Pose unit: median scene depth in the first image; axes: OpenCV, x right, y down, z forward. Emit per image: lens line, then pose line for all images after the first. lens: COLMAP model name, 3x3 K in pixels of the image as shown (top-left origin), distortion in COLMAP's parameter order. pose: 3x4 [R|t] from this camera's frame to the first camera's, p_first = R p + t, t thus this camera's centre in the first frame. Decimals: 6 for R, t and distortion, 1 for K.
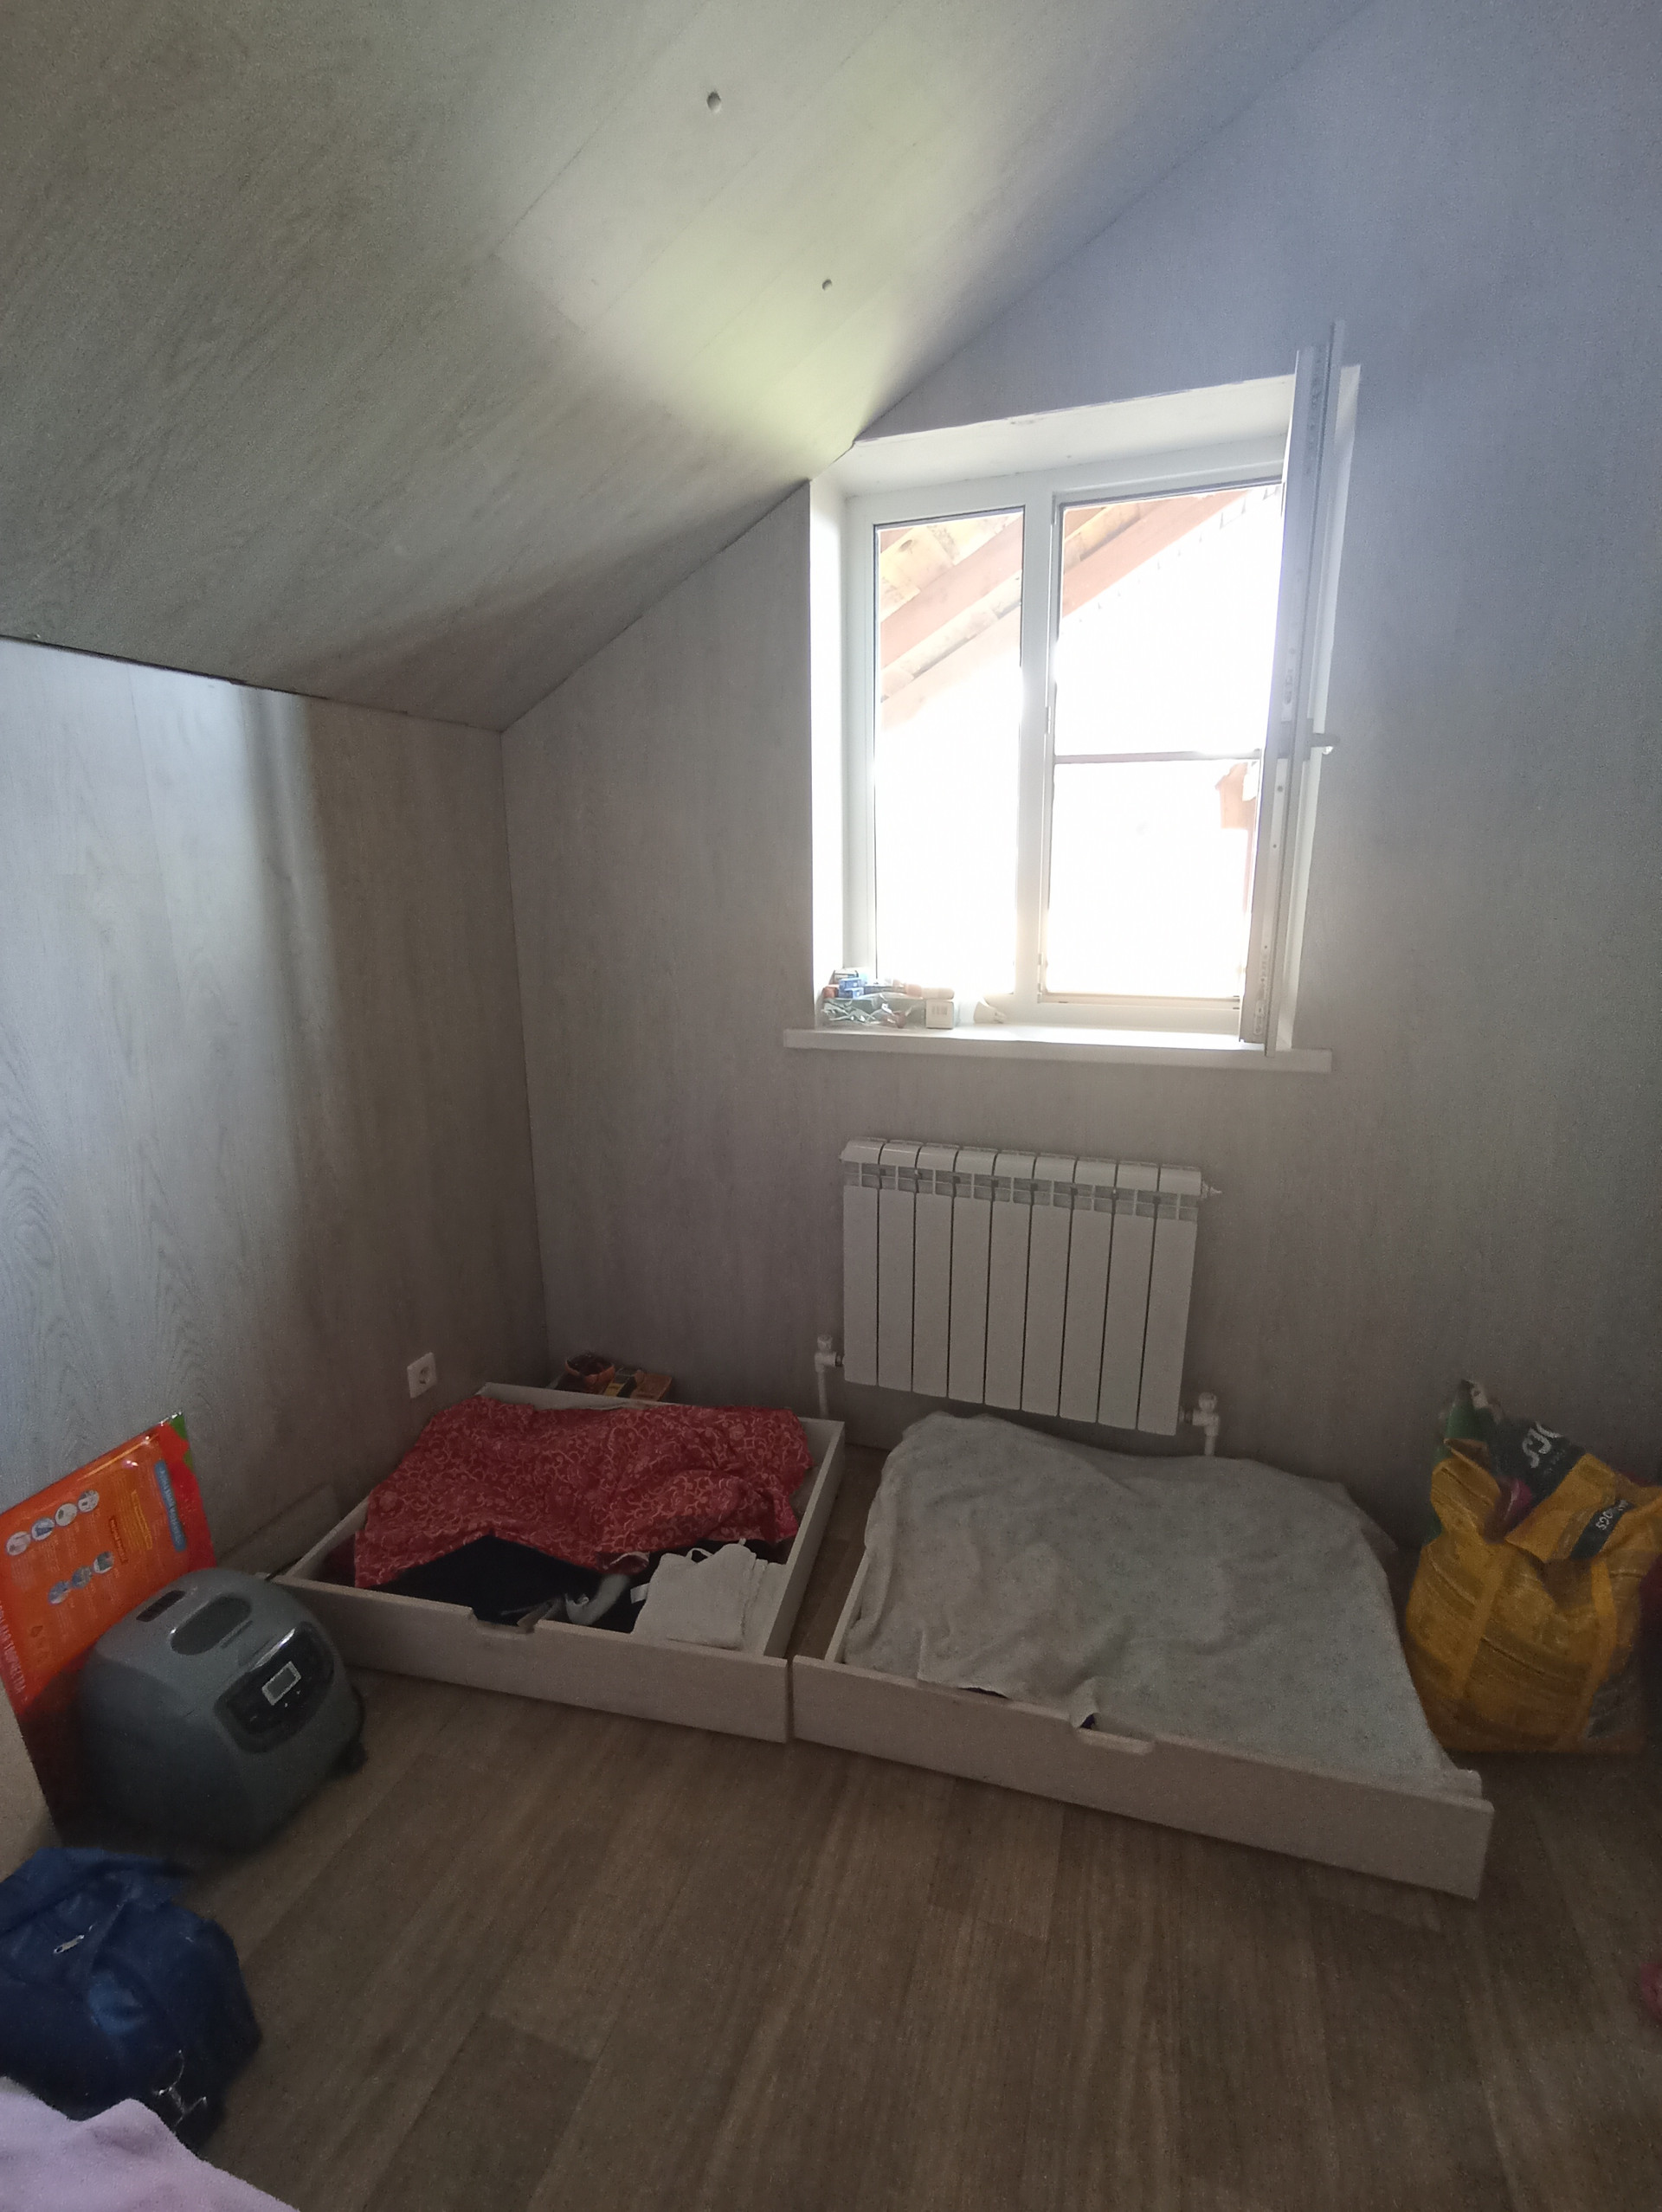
lens RADIAL K [[1001.8, 0, 824.4], [0, 1001.8, 1112.1], [0, 0, 1]] dist [-0.051145, 0.036718]
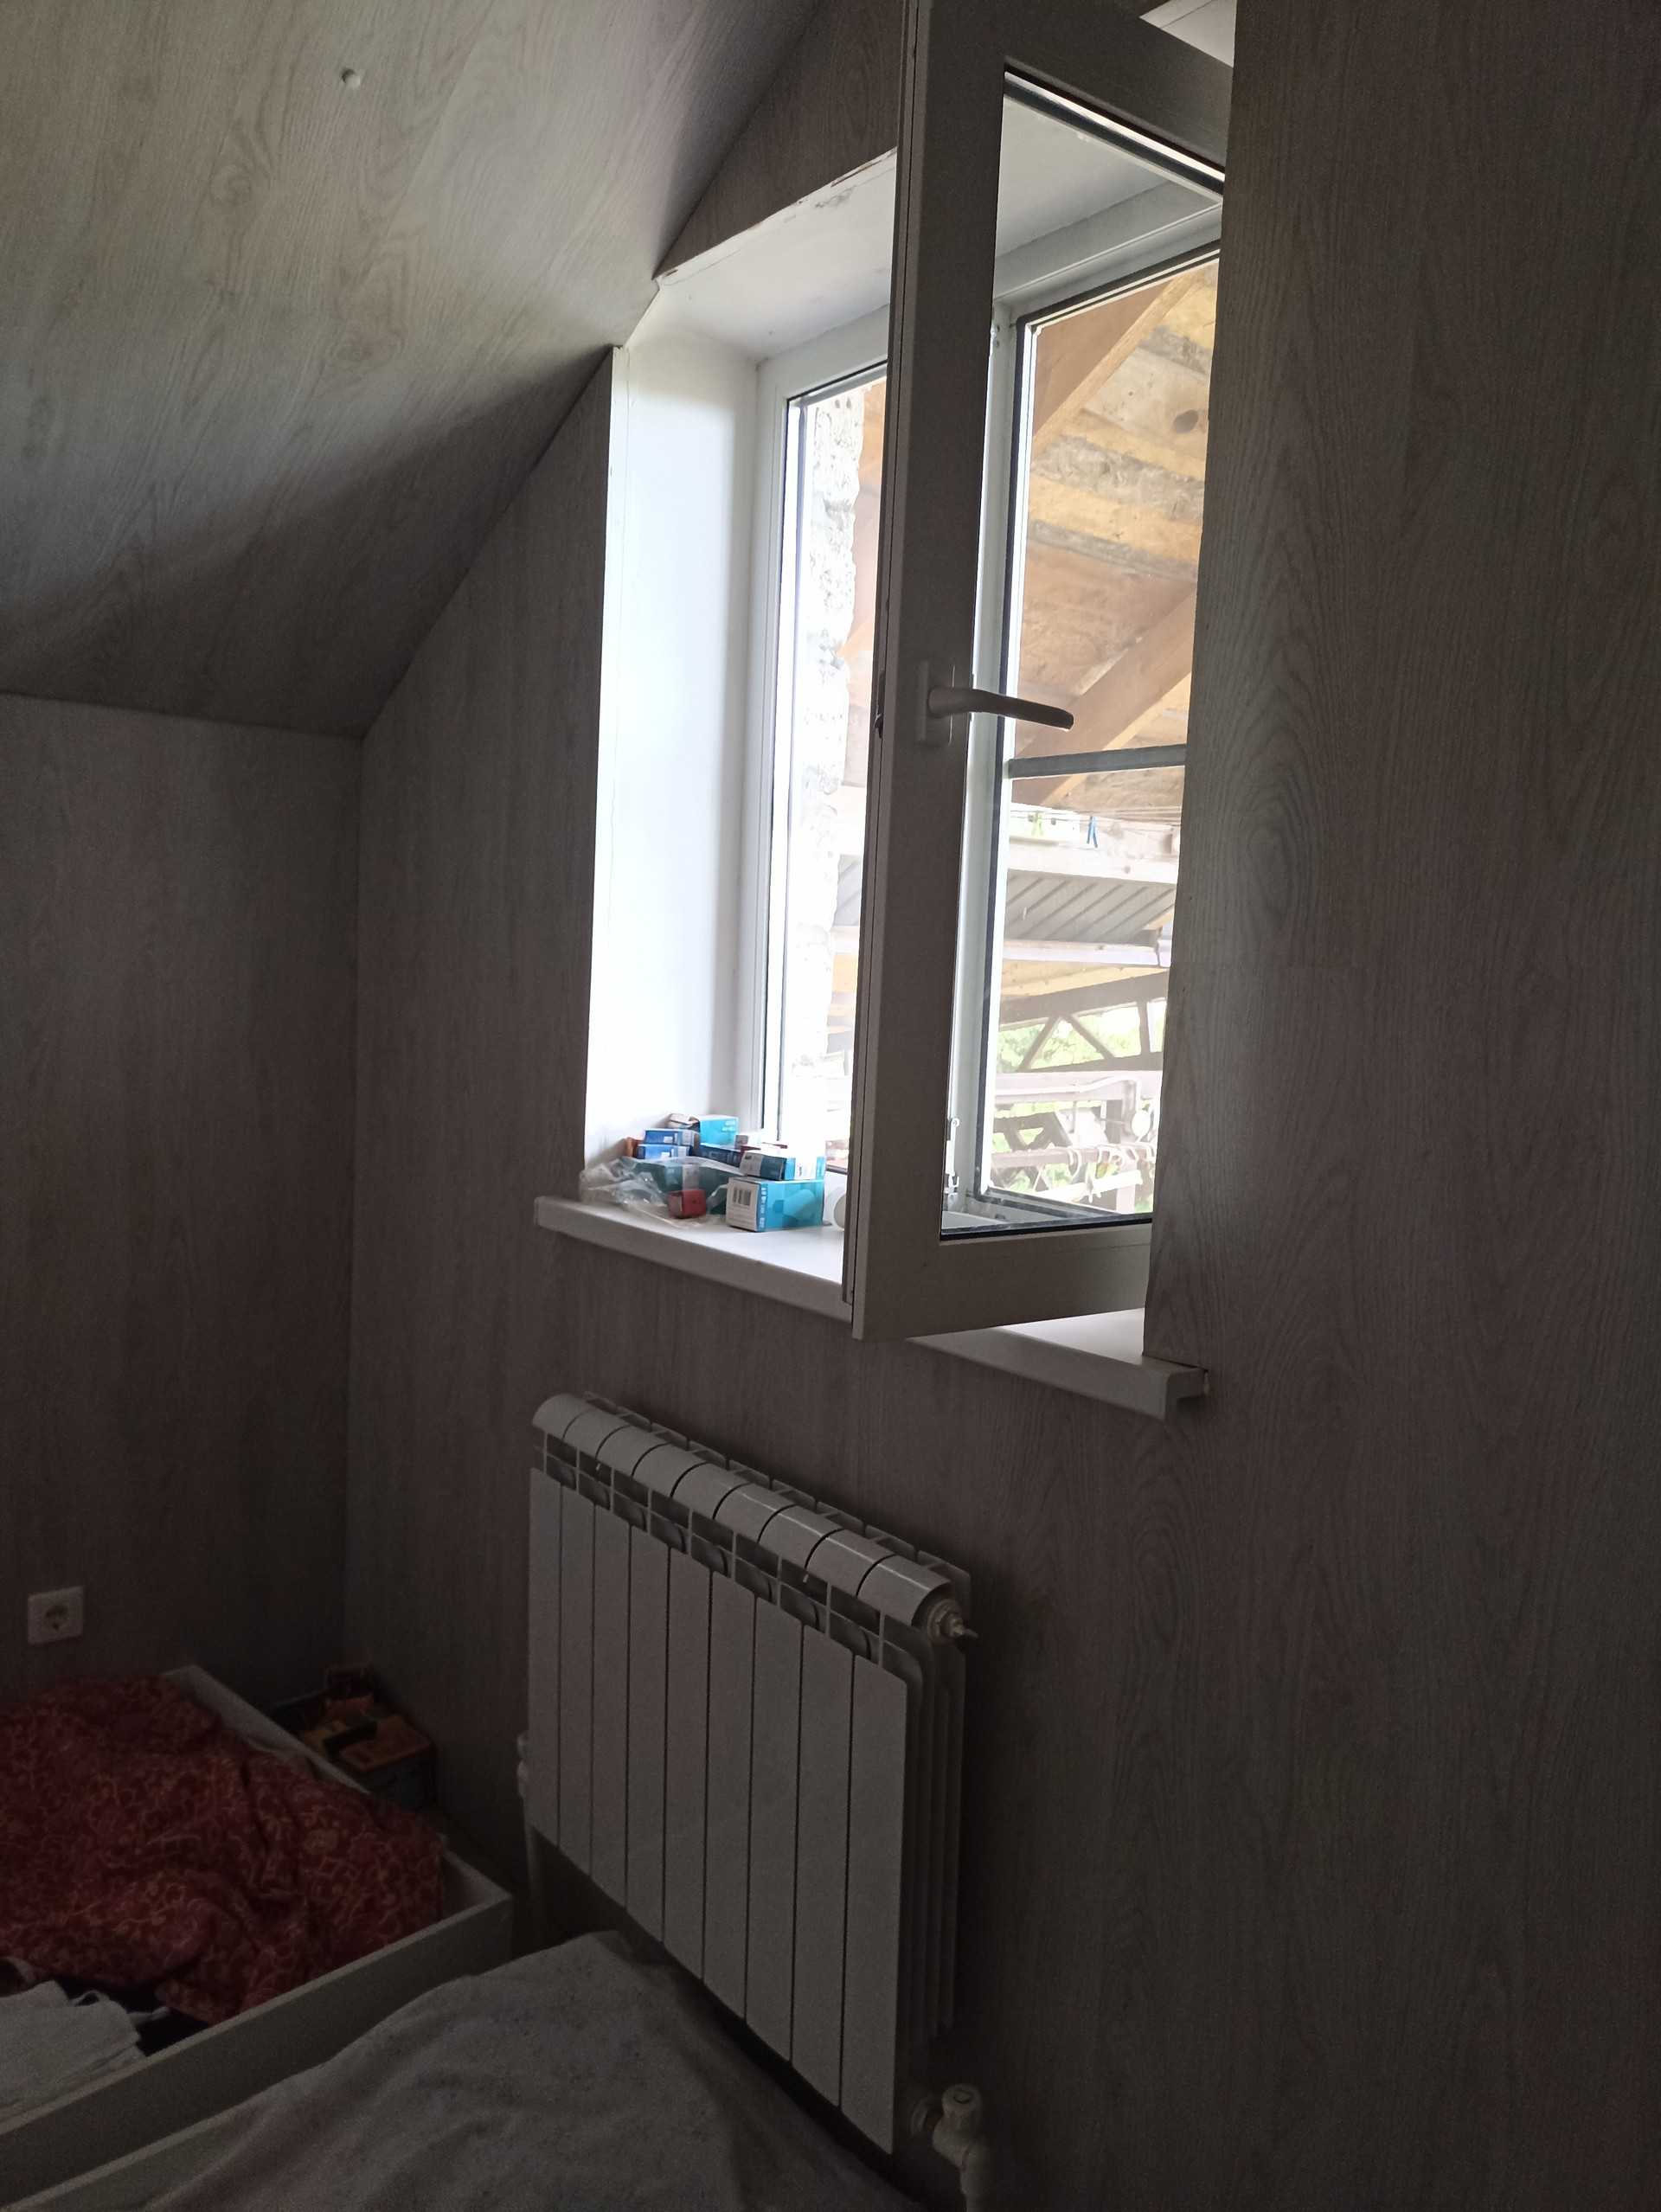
lens RADIAL K [[1638.6, 0, 820.5], [0, 1638.6, 1110.6], [0, 0, 1]] dist [0.033735, -0.032404]
pose [[0.842022, 0.097550, -0.530549, 0.660699], [-0.179846, 0.978009, -0.105608, -0.060983], [0.508580, 0.184341, 0.841050, 0.235587]]
